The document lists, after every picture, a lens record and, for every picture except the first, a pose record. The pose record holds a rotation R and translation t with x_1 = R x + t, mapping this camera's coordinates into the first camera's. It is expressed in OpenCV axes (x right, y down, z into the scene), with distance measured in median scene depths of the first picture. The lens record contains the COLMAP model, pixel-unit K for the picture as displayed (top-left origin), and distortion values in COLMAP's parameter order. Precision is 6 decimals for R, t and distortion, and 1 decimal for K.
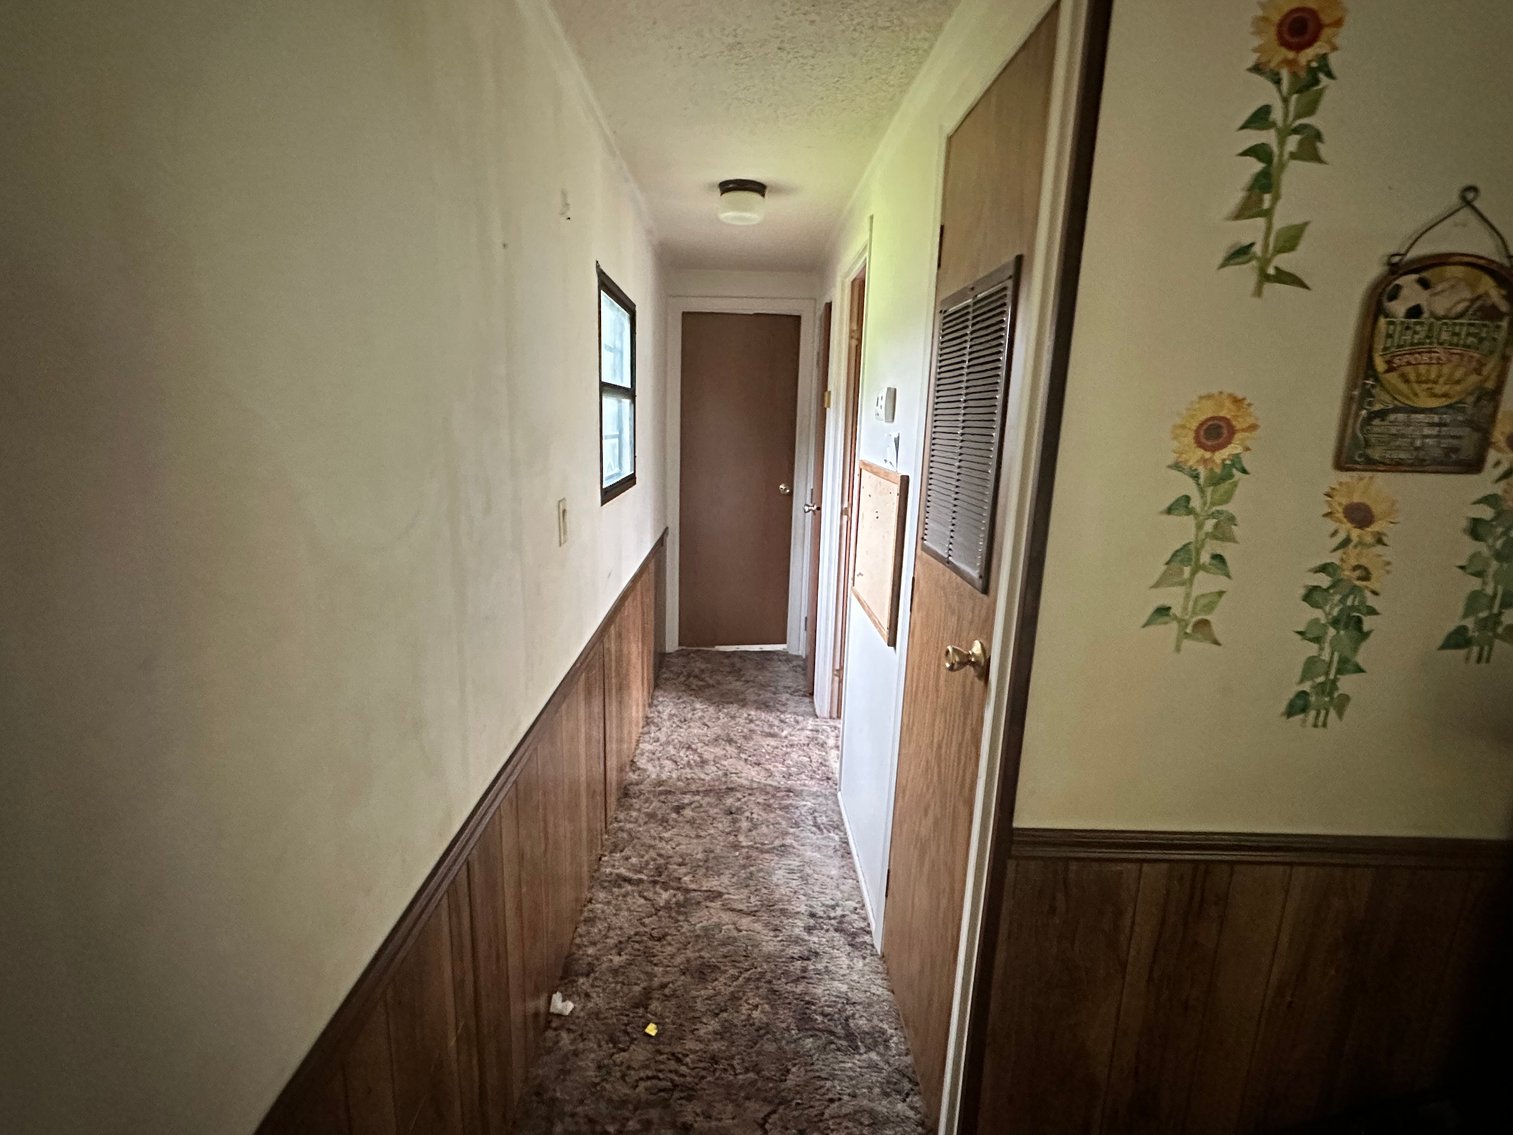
lens RADIAL K [[749.5, 0, 751.2], [0, 749.5, 568.8], [0, 0, 1]] dist [-0.006618, 0.000478]
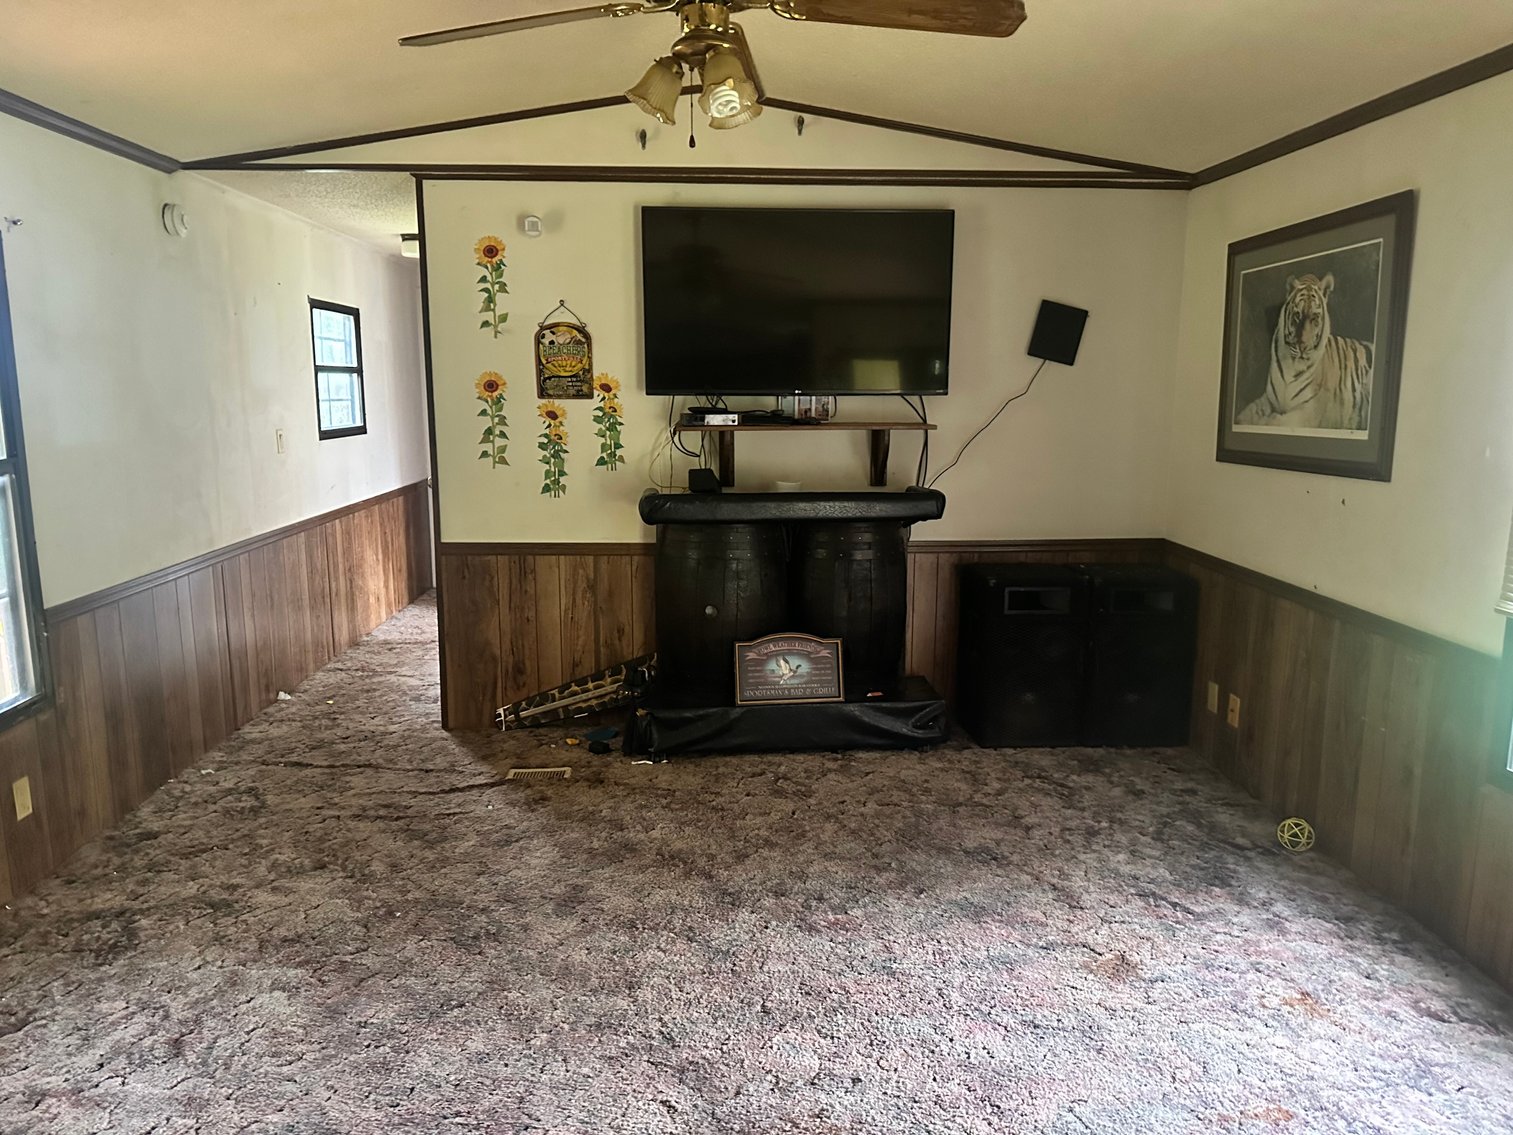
lens RADIAL K [[1064.0, 0, 760.9], [0, 1064.0, 569.7], [0, 0, 1]] dist [0.094589, -0.004534]
pose [[0.999159, -0.028586, 0.029406, 1.443549], [0.029567, 0.999002, -0.033481, 0.647019], [-0.028420, 0.034323, 0.999007, -2.916509]]
